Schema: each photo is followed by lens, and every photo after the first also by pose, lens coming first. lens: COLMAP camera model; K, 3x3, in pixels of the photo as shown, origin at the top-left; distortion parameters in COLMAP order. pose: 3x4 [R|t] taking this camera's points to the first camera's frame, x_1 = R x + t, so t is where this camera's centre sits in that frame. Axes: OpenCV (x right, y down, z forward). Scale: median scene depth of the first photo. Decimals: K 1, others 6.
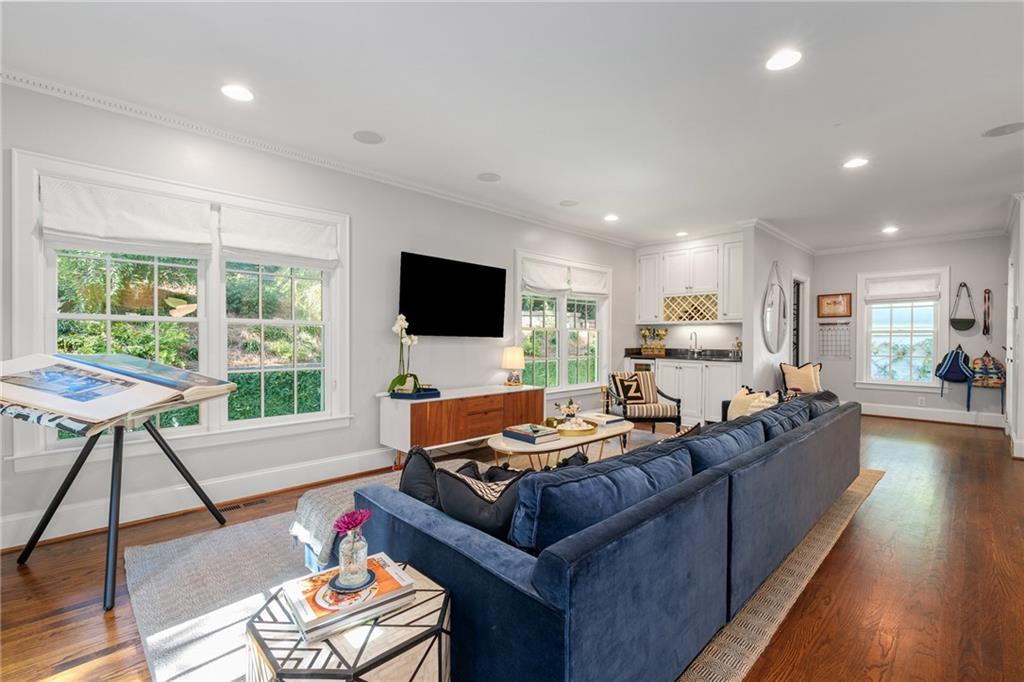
lens RADIAL K [[447.1, 0, 512.0], [0, 447.1, 341.0], [0, 0, 1]] dist [-0.001583, 0.000205]
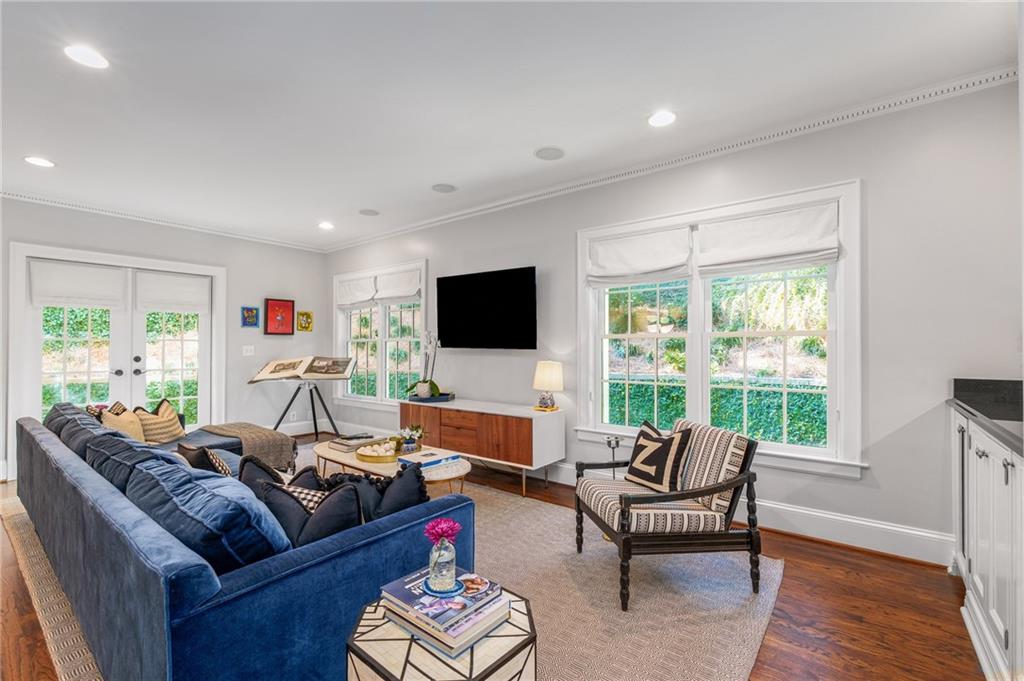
lens RADIAL K [[447.1, 0, 512.0], [0, 447.1, 340.5], [0, 0, 1]] dist [-0.001583, 0.000205]
pose [[0.141137, -0.017183, -0.989841, 0.784946], [-0.002207, 0.999841, -0.017672, -0.009916], [0.989988, 0.004678, 0.141077, 0.840909]]
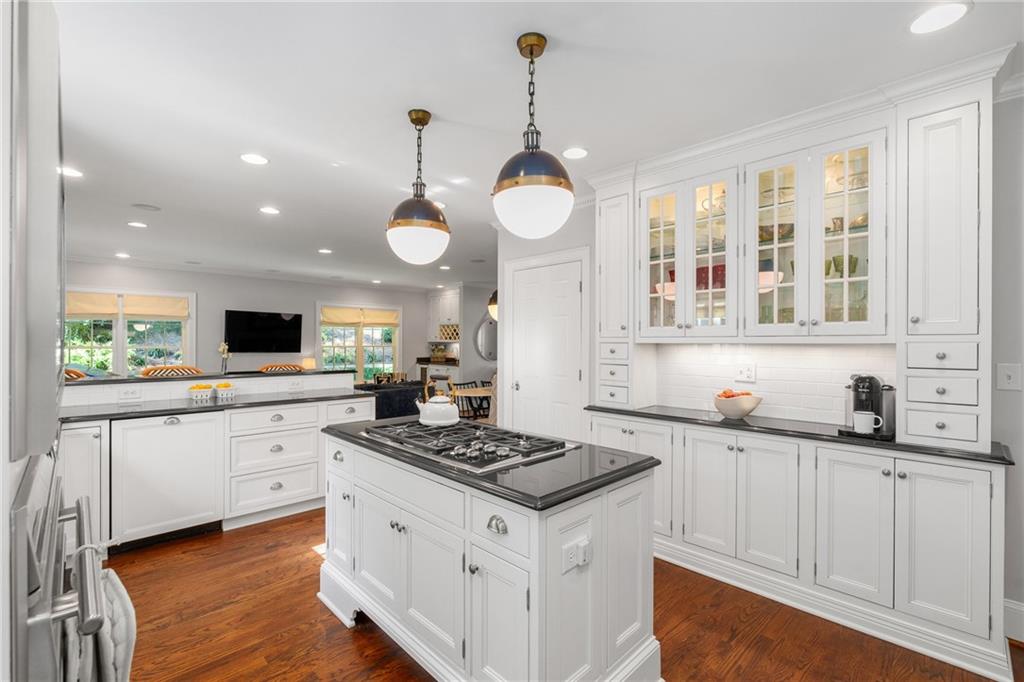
lens RADIAL K [[447.1, 0, 512.0], [0, 447.1, 341.0], [0, 0, 1]] dist [-0.001583, 0.000205]
pose [[0.999976, -0.003398, -0.006049, 0.833224], [0.003314, 0.999899, -0.013792, -0.026685], [0.006095, 0.013772, 0.999887, -0.775464]]
